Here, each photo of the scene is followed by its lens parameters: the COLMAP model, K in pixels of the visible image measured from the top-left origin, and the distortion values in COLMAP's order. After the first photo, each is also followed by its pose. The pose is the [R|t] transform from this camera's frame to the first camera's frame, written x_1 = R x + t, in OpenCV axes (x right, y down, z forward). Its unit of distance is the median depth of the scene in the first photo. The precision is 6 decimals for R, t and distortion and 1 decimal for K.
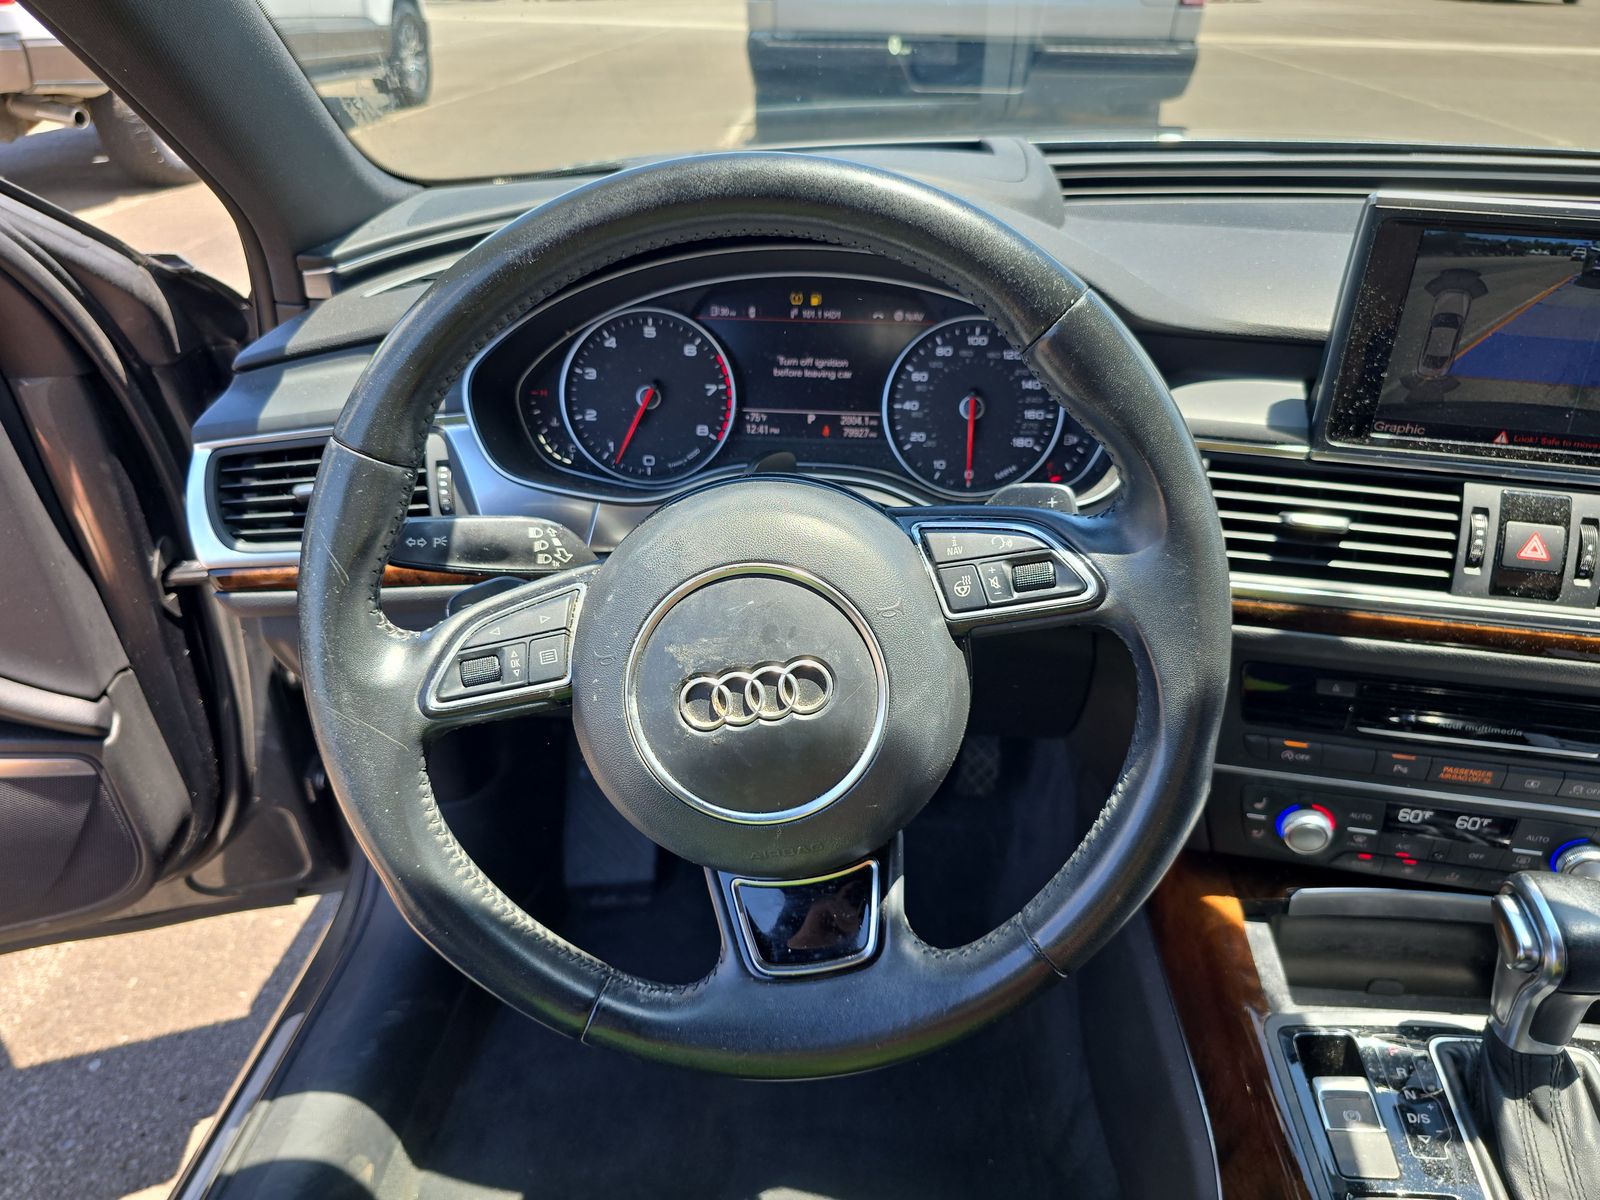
lens RADIAL K [[1079.5, 0, 808.5], [0, 1079.5, 600.8], [0, 0, 1]] dist [0.020305, -0.021333]
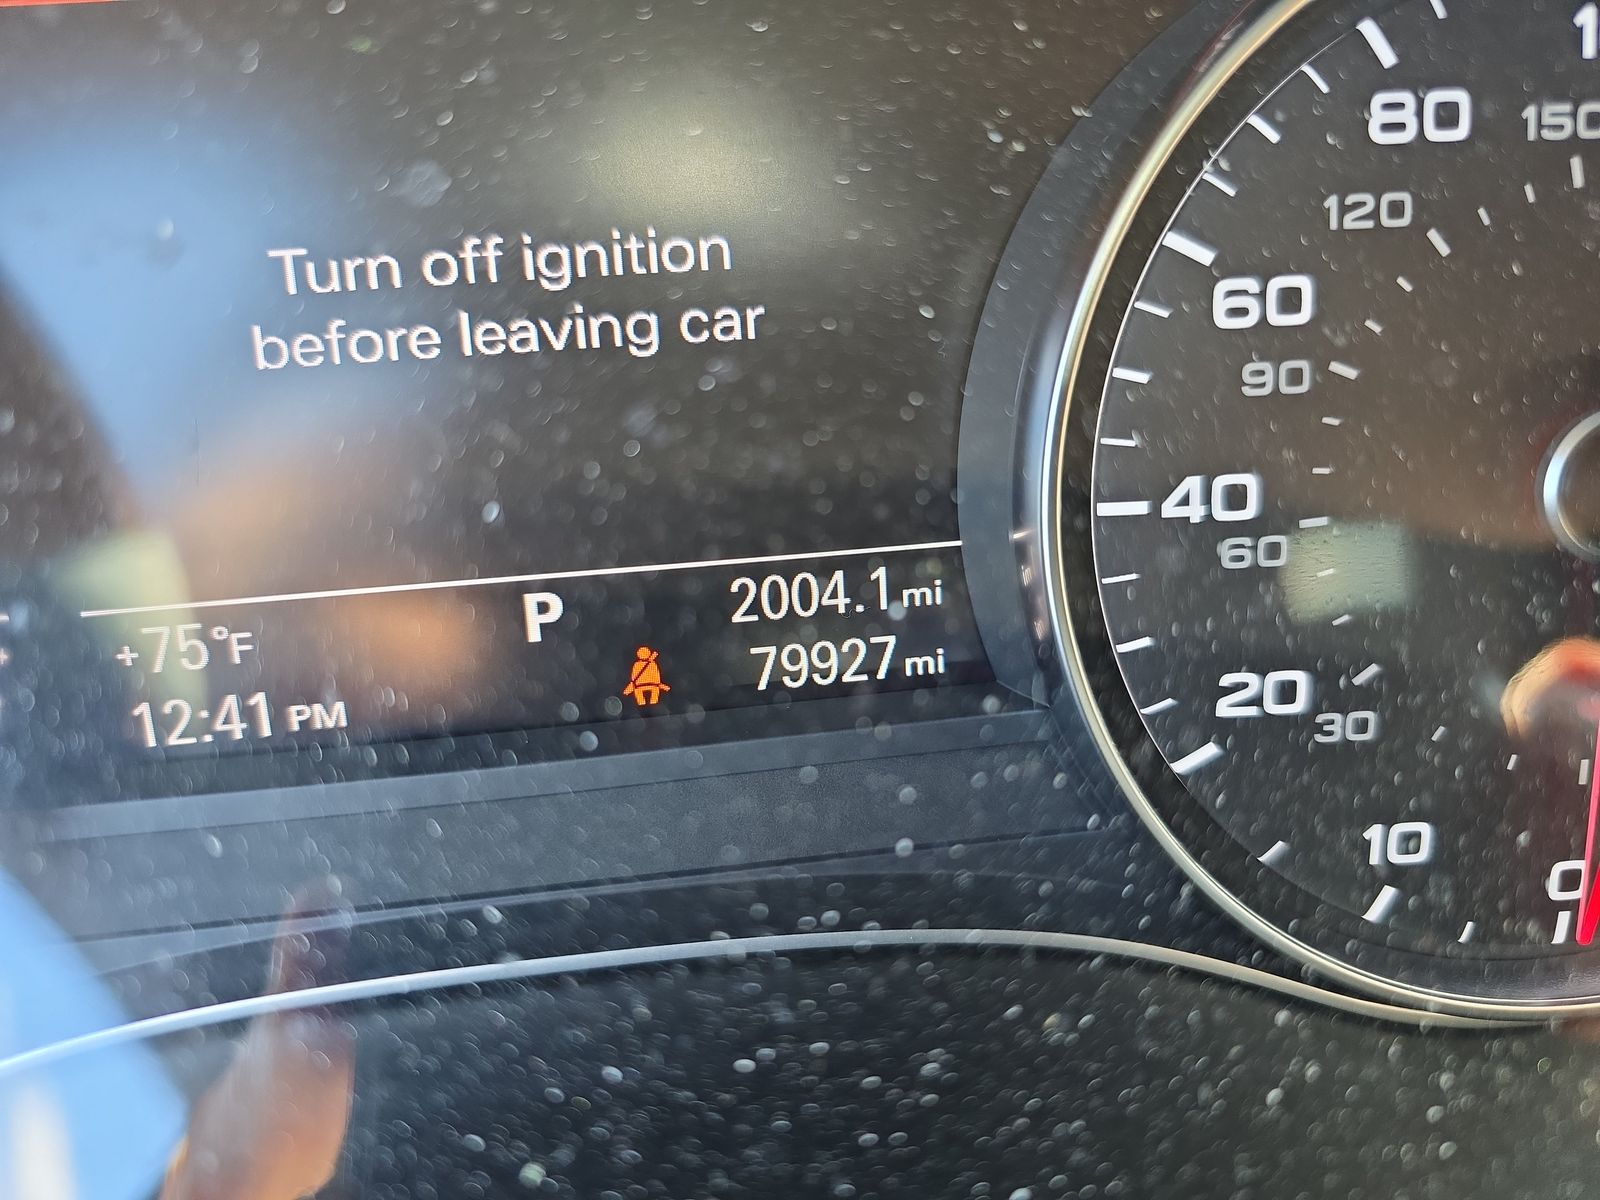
lens RADIAL K [[1079.5, 0, 791.4], [0, 1079.5, 595.1], [0, 0, 1]] dist [0.020305, -0.021333]
pose [[0.967567, -0.124884, 0.219585, 0.003115], [0.114846, 0.991692, 0.057948, -0.182218], [-0.224997, -0.030850, 0.973871, 0.862933]]
